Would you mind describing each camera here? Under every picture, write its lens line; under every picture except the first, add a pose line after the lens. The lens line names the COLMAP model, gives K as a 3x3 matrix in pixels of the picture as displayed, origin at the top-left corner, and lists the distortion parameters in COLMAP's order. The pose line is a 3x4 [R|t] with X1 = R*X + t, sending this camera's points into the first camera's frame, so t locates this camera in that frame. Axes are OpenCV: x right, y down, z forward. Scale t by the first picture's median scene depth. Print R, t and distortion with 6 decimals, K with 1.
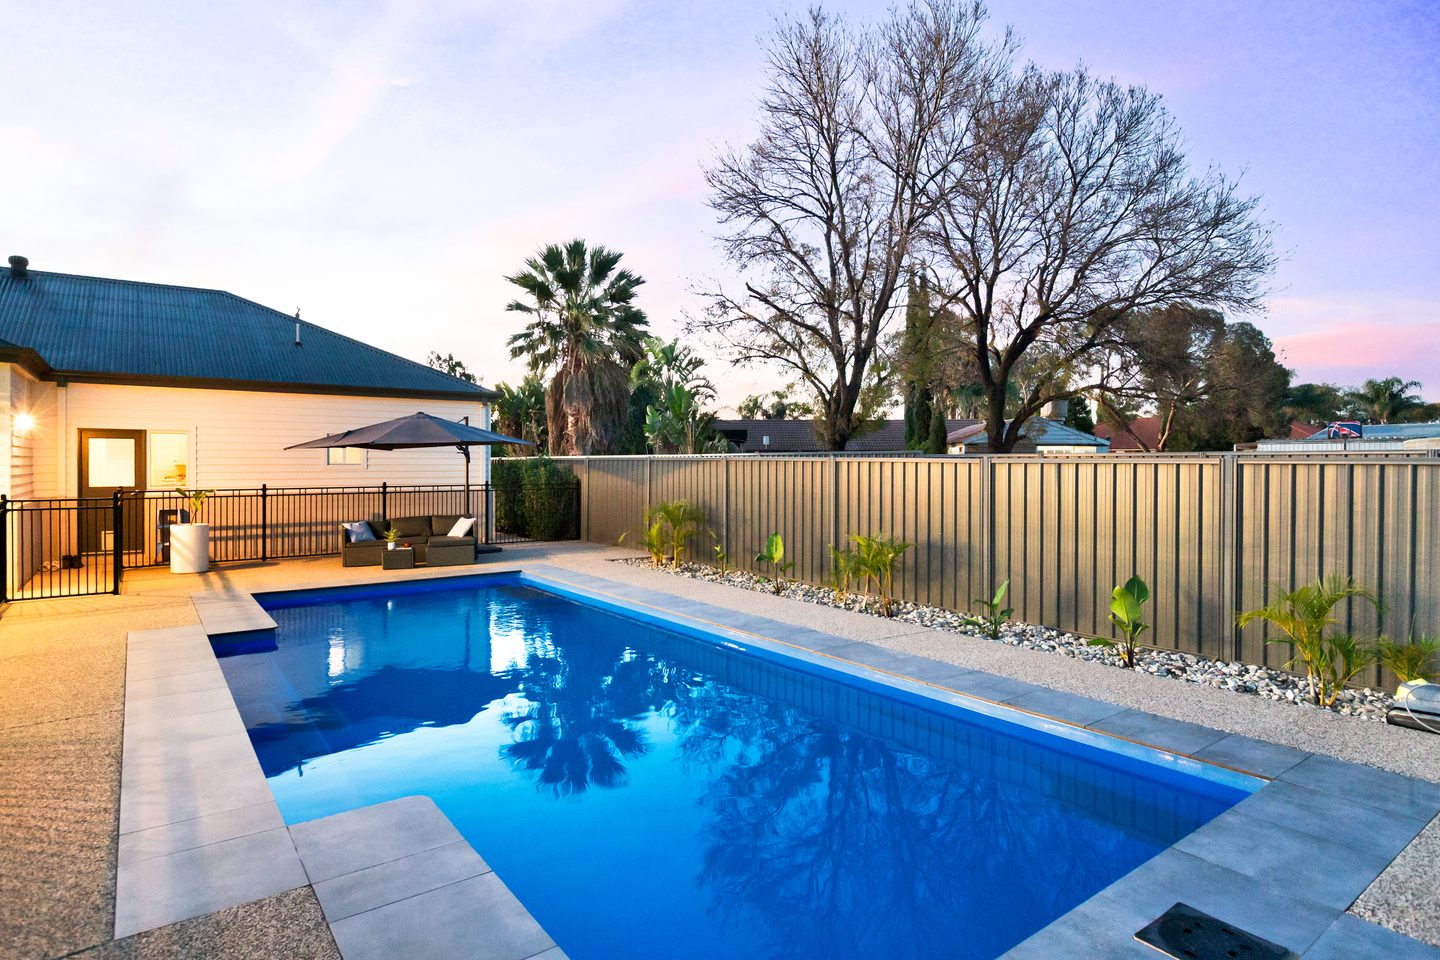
lens RADIAL K [[774.4, 0, 724.0], [0, 774.4, 472.7], [0, 0, 1]] dist [-0.007025, 0.000614]
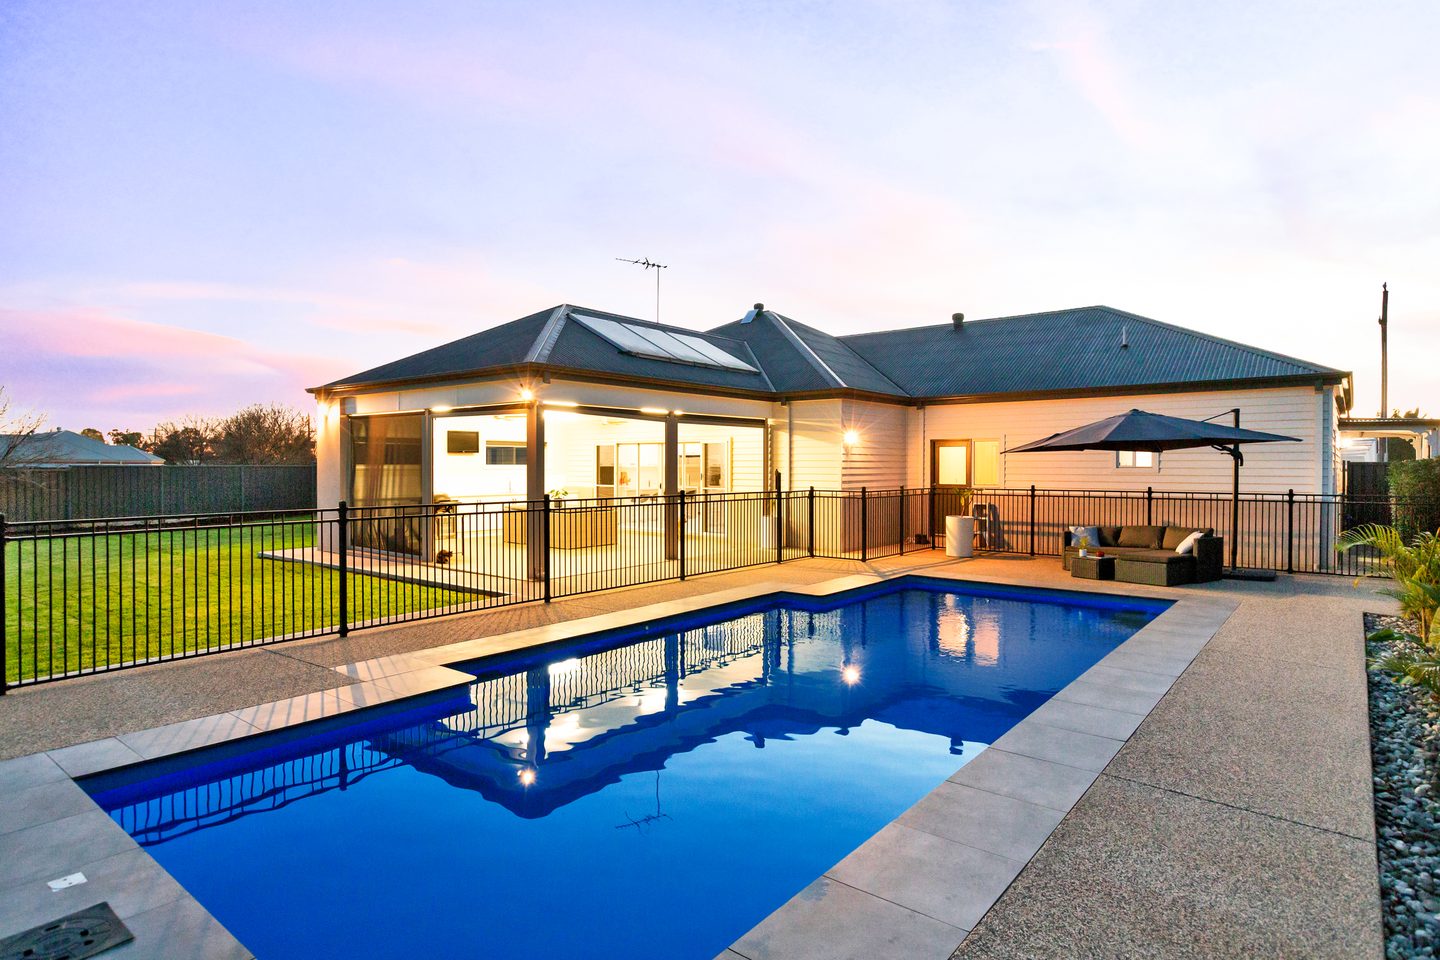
lens RADIAL K [[774.4, 0, 724.1], [0, 774.4, 475.7], [0, 0, 1]] dist [-0.007025, 0.000614]
pose [[0.240230, 0.012860, -0.970631, 0.355554], [-0.013965, 0.999855, 0.009791, -0.003258], [0.970616, 0.011203, 0.240374, 0.315284]]
